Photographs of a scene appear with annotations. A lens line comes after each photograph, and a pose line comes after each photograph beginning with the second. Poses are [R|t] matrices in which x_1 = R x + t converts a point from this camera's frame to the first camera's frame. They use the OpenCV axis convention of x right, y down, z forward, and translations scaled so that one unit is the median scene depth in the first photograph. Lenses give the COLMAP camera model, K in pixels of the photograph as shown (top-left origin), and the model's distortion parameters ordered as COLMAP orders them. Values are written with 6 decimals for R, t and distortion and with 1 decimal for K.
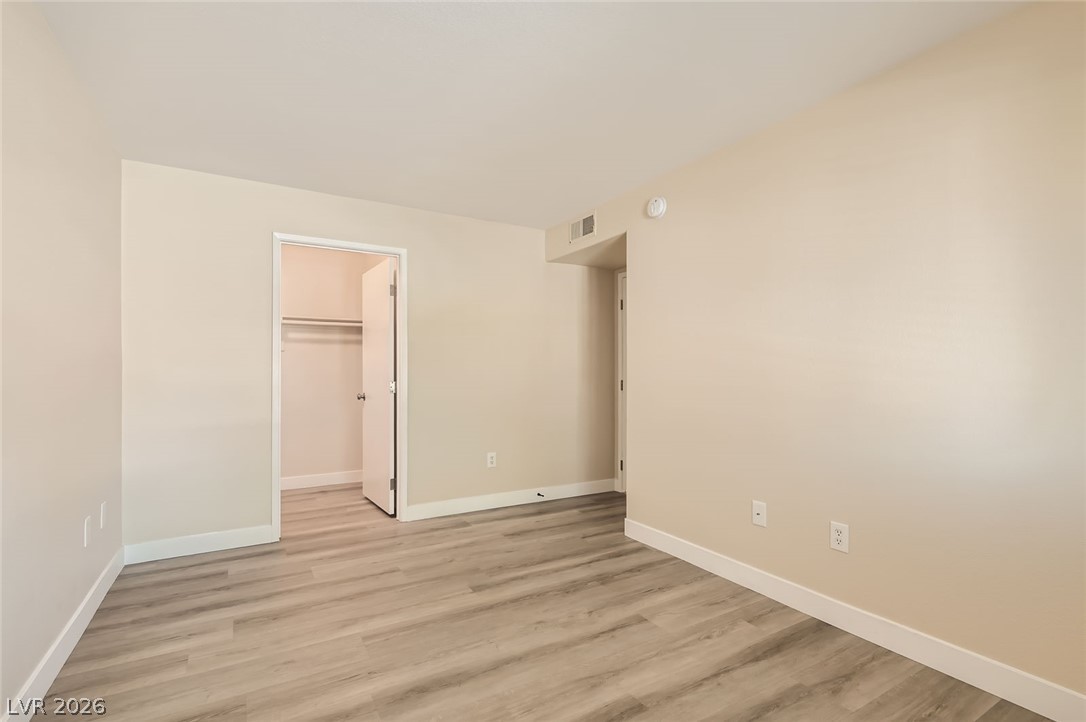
lens RADIAL K [[499.3, 0, 539.2], [0, 499.3, 364.6], [0, 0, 1]] dist [0.012937, -0.000090]
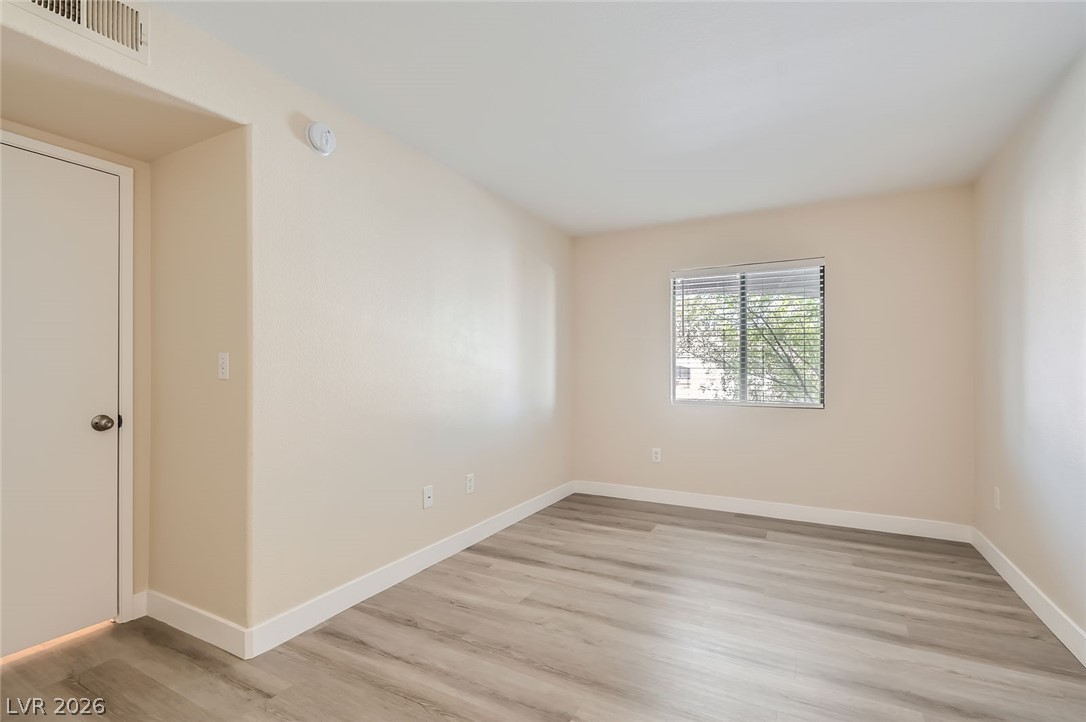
lens RADIAL K [[499.3, 0, 540.5], [0, 499.3, 367.3], [0, 0, 1]] dist [0.012937, -0.000090]
pose [[-0.511399, 0.005307, 0.859327, -0.677647], [-0.010620, 0.999866, -0.012494, 0.019811], [-0.859278, -0.015516, -0.511274, 1.408776]]
